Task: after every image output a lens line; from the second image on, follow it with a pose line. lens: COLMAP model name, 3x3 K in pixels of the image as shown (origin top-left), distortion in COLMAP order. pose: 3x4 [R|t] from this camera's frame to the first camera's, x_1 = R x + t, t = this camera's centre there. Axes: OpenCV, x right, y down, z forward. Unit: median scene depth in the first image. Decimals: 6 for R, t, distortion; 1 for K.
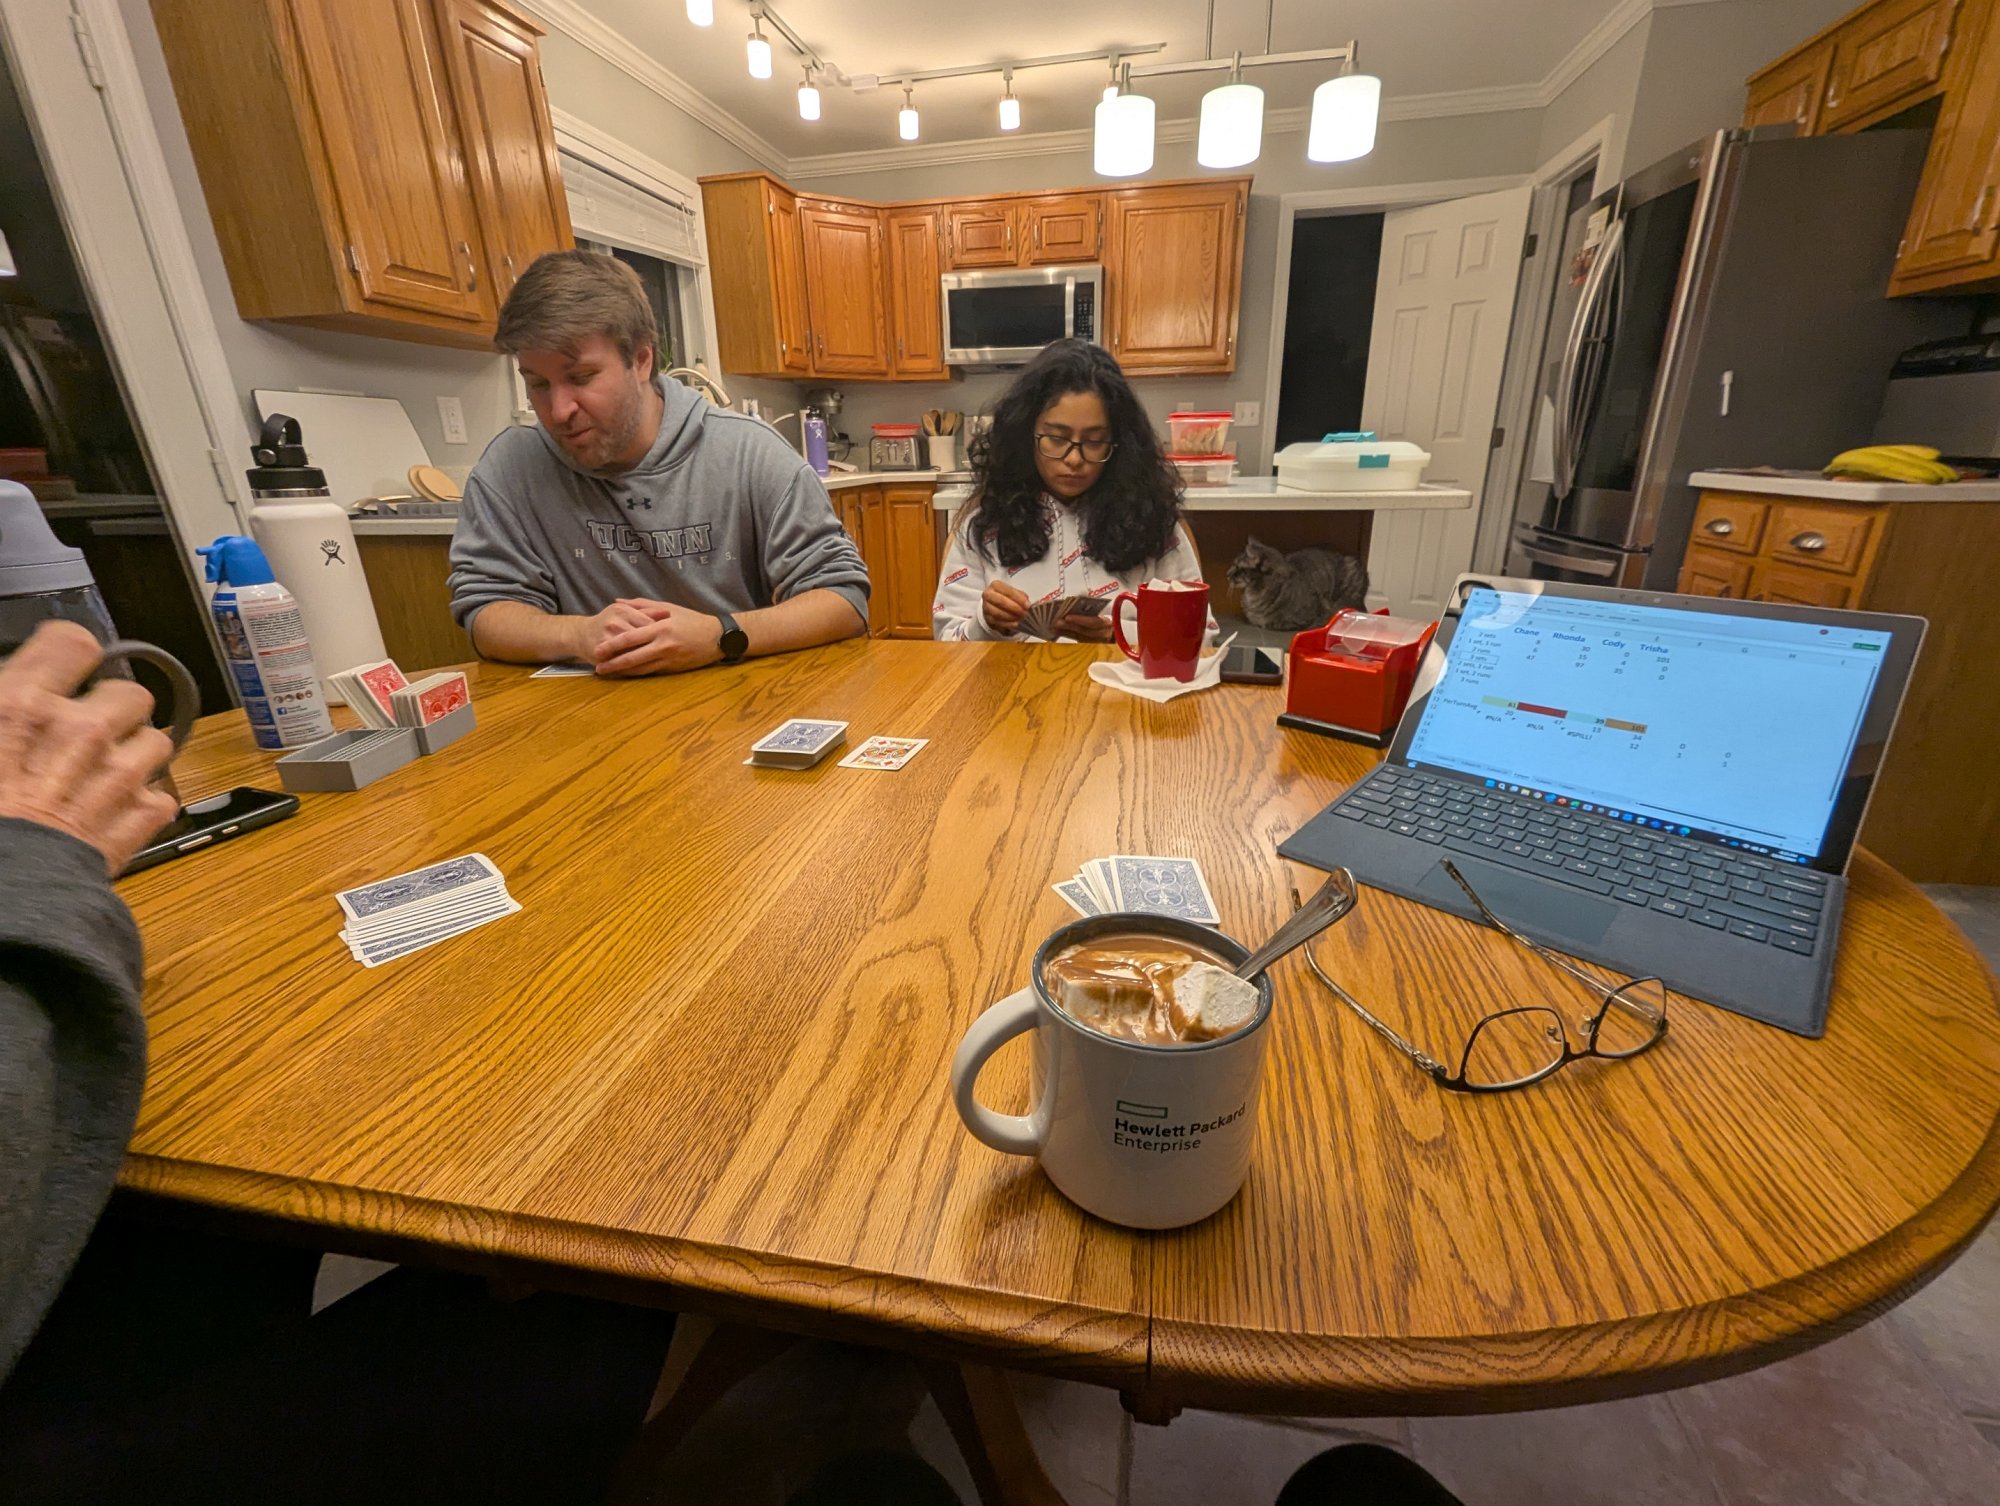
lens RADIAL K [[829.1, 0, 1000.0], [0, 829.1, 753.0], [0, 0, 1]] dist [-0.009917, 0.000055]
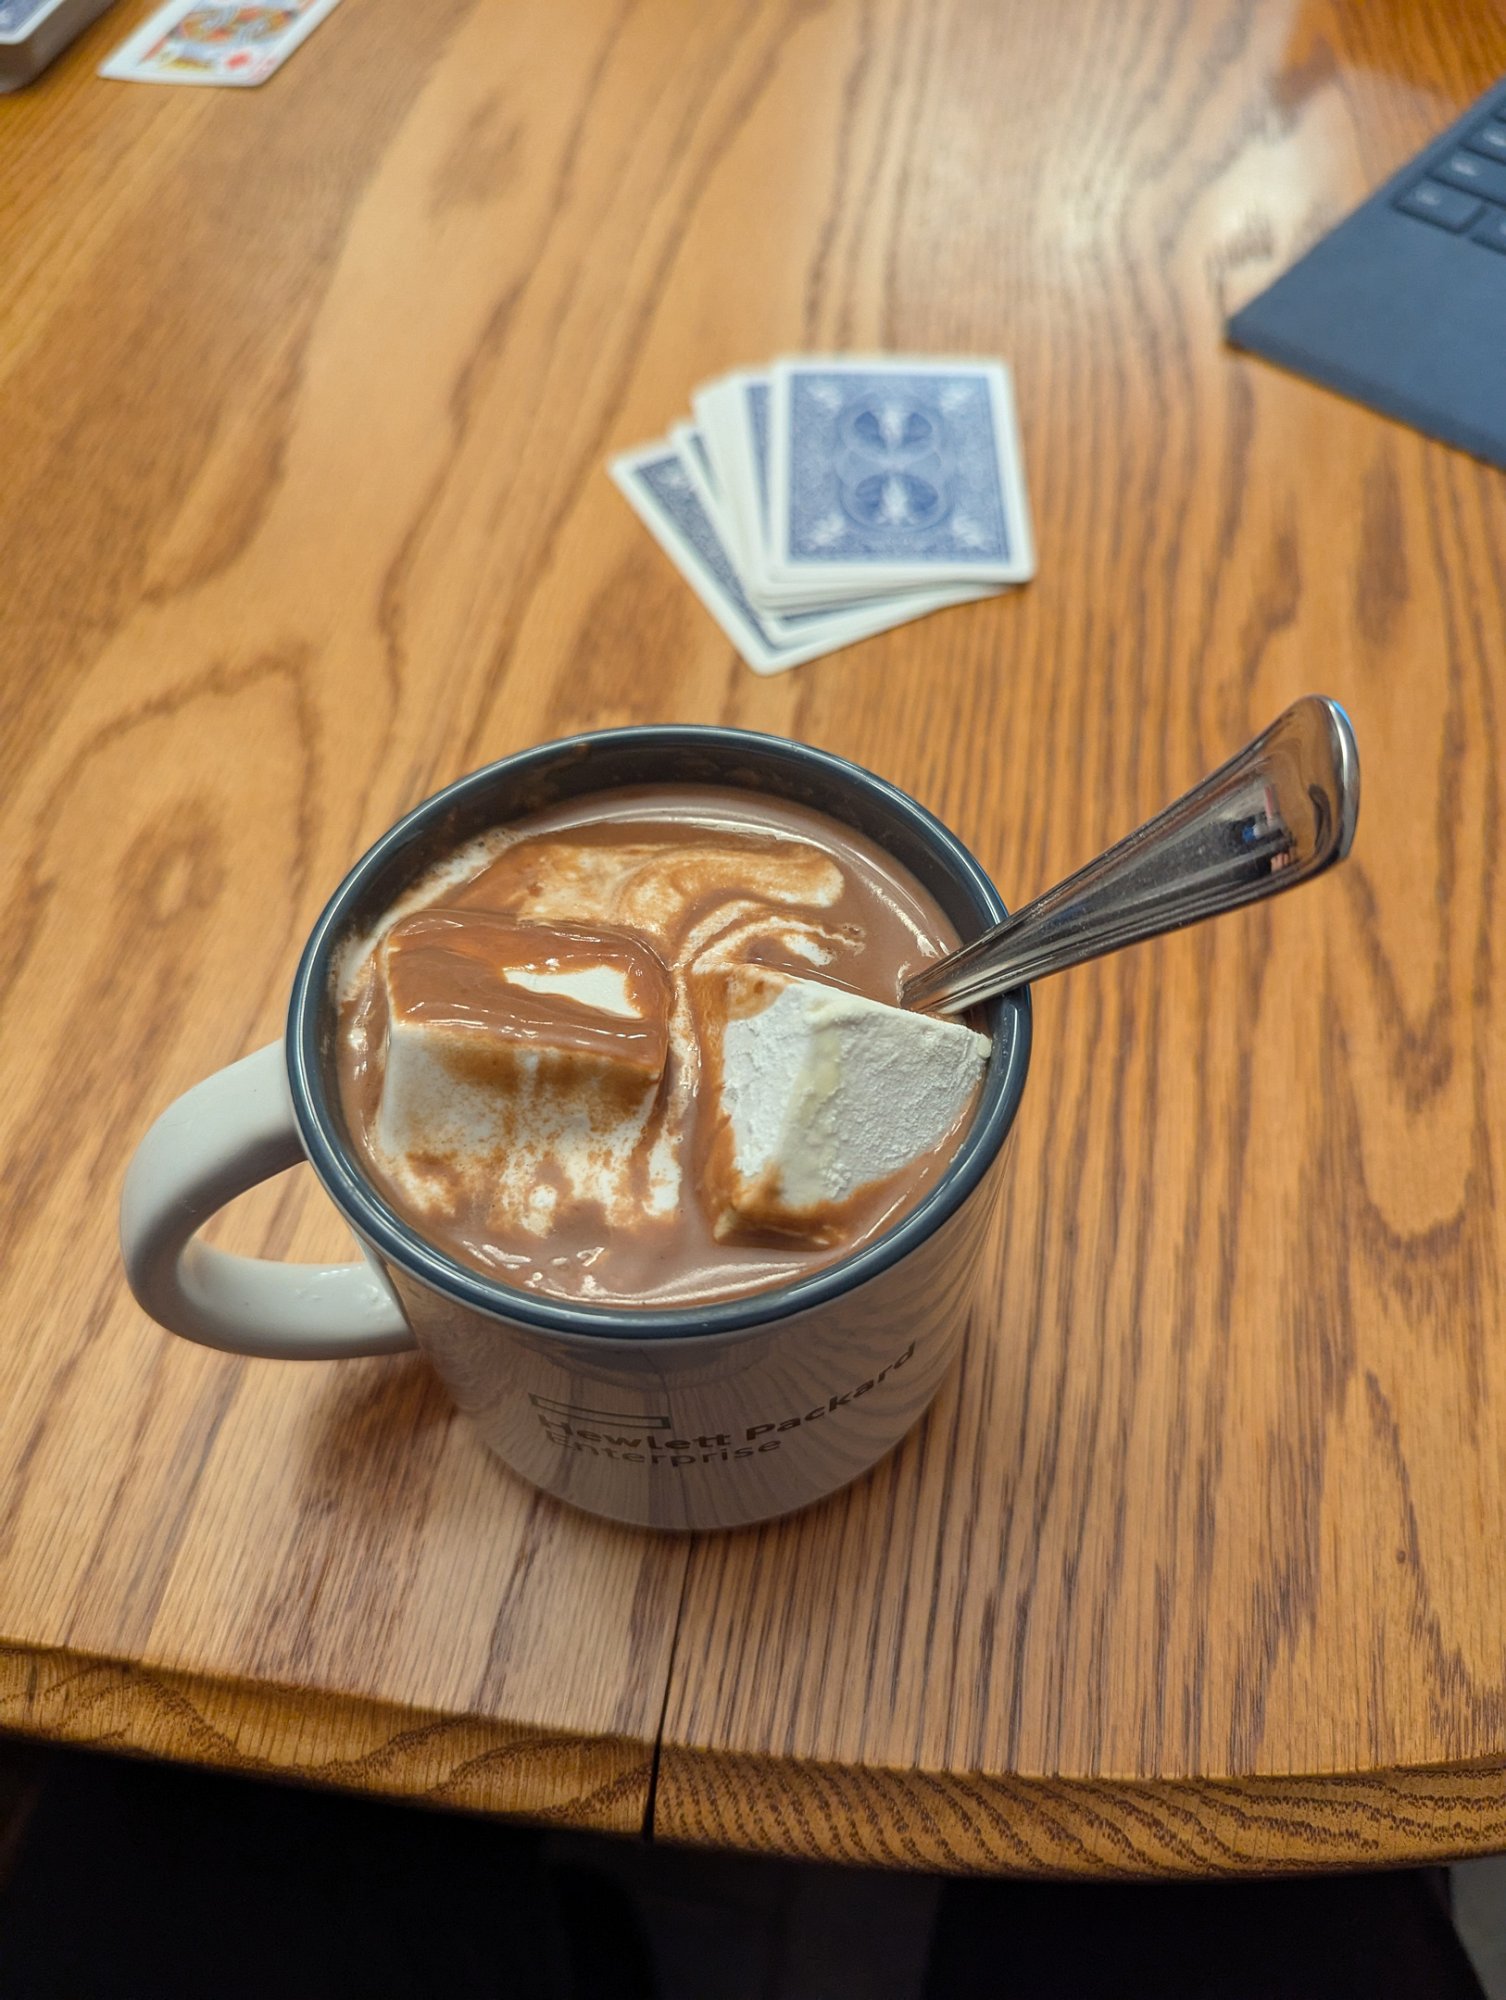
lens RADIAL K [[1461.7, 0, 780.5], [0, 1461.7, 1005.4], [0, 0, 1]] dist [-0.000161, -0.034255]
pose [[0.999468, -0.032145, 0.005544, 0.215472], [0.022600, 0.804960, 0.592898, -0.059605], [-0.023522, -0.592458, 0.805258, 0.523544]]
